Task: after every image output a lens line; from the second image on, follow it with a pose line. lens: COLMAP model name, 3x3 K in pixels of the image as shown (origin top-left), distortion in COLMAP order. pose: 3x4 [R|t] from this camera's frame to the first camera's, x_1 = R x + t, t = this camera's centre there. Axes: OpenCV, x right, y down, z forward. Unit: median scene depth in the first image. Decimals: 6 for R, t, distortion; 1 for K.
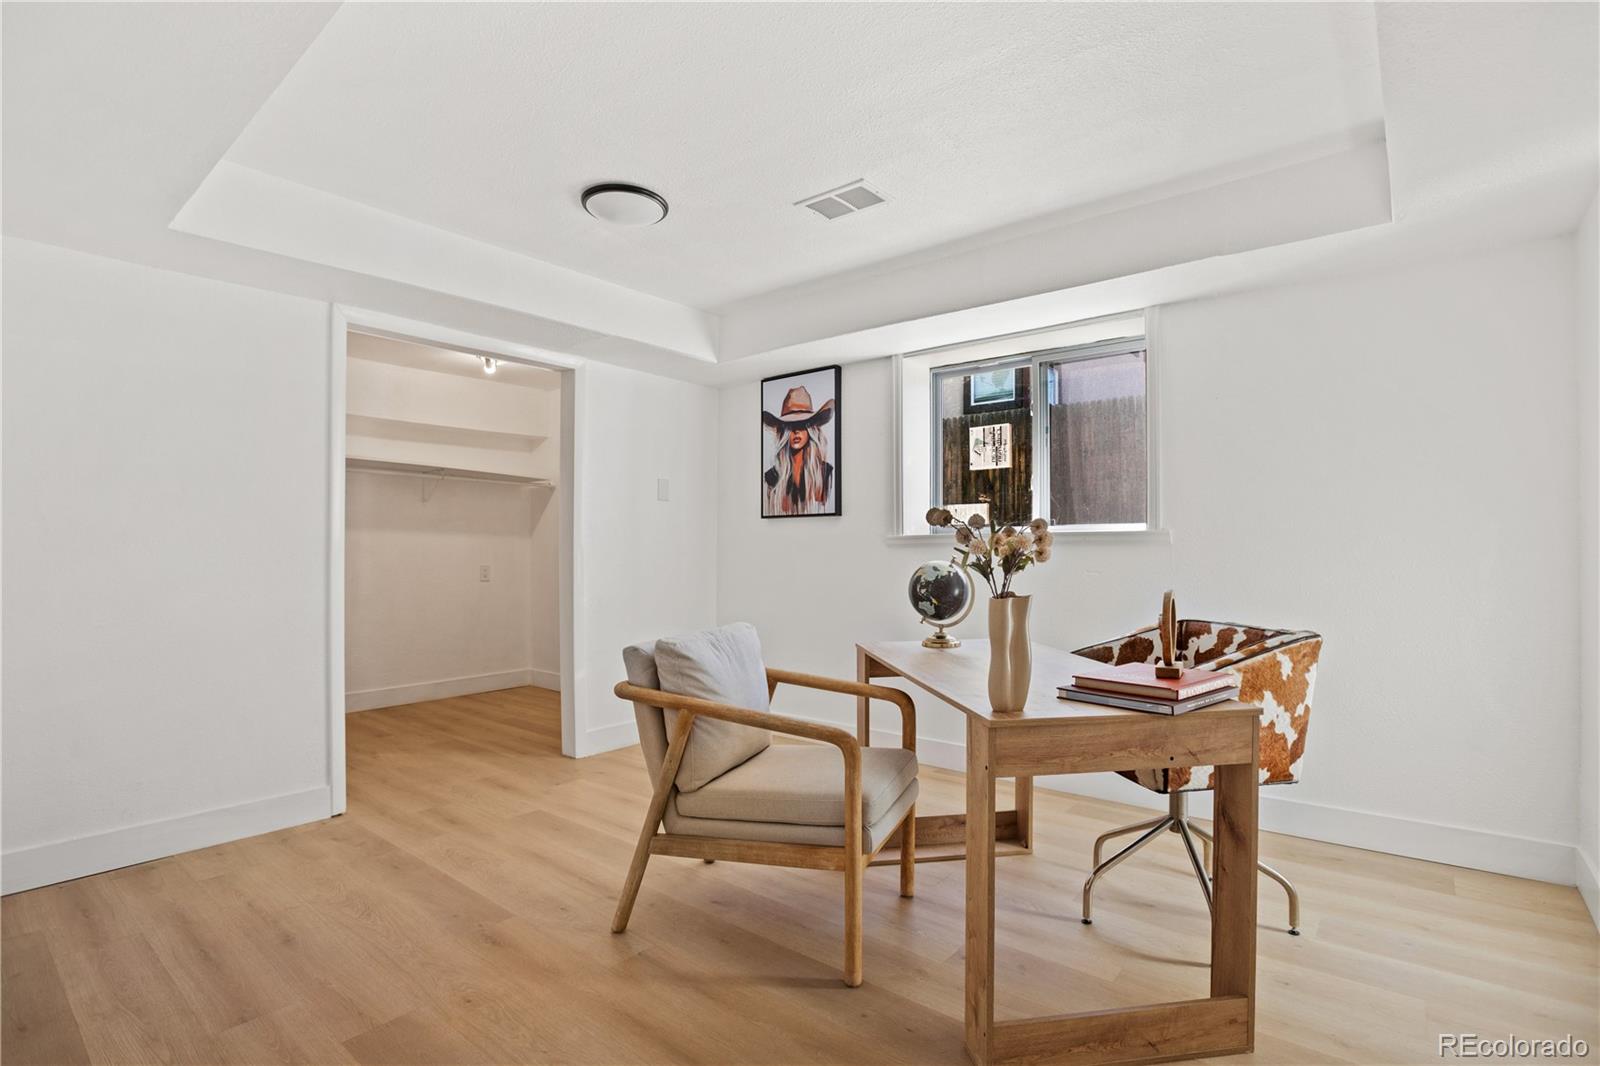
lens RADIAL K [[784.5, 0, 800.0], [0, 784.5, 533.0], [0, 0, 1]] dist [-0.024366, 0.000191]
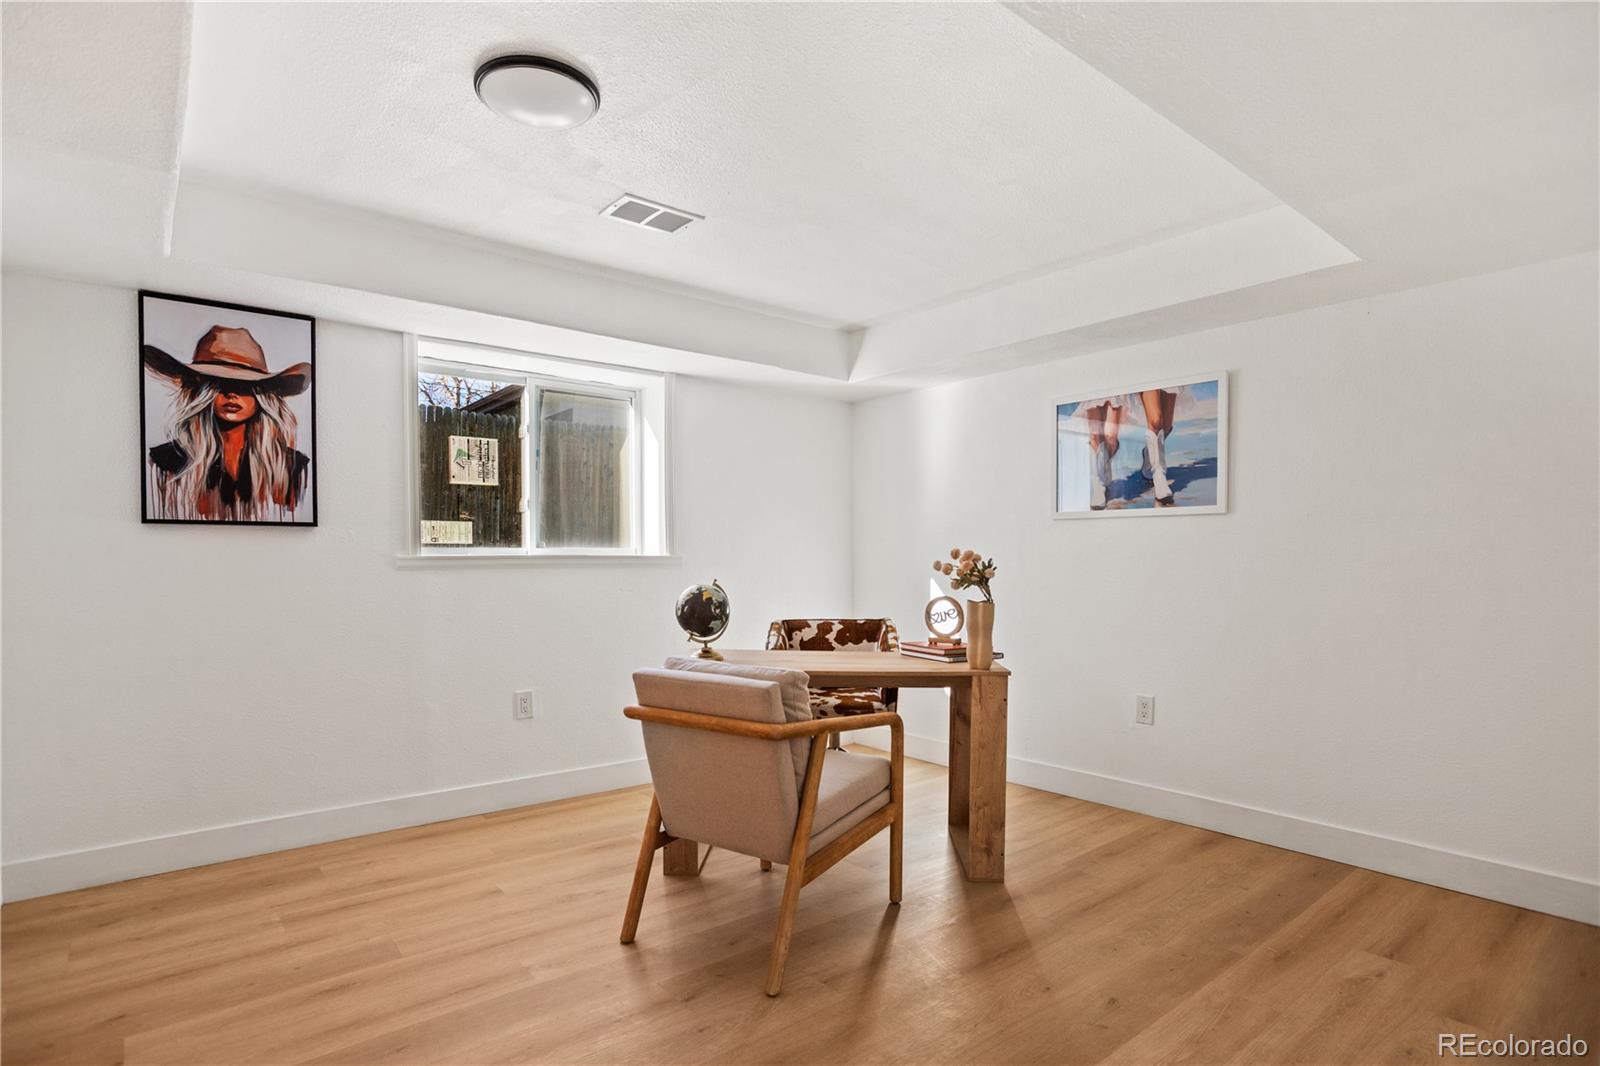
lens RADIAL K [[826.0, 0, 806.6], [0, 826.0, 558.6], [0, 0, 1]] dist [-0.001151, 0.000324]
pose [[0.202413, 0.006359, 0.979280, -0.598554], [-0.020331, 0.999791, -0.002290, -0.000127], [-0.979089, -0.019446, 0.202500, 0.394121]]
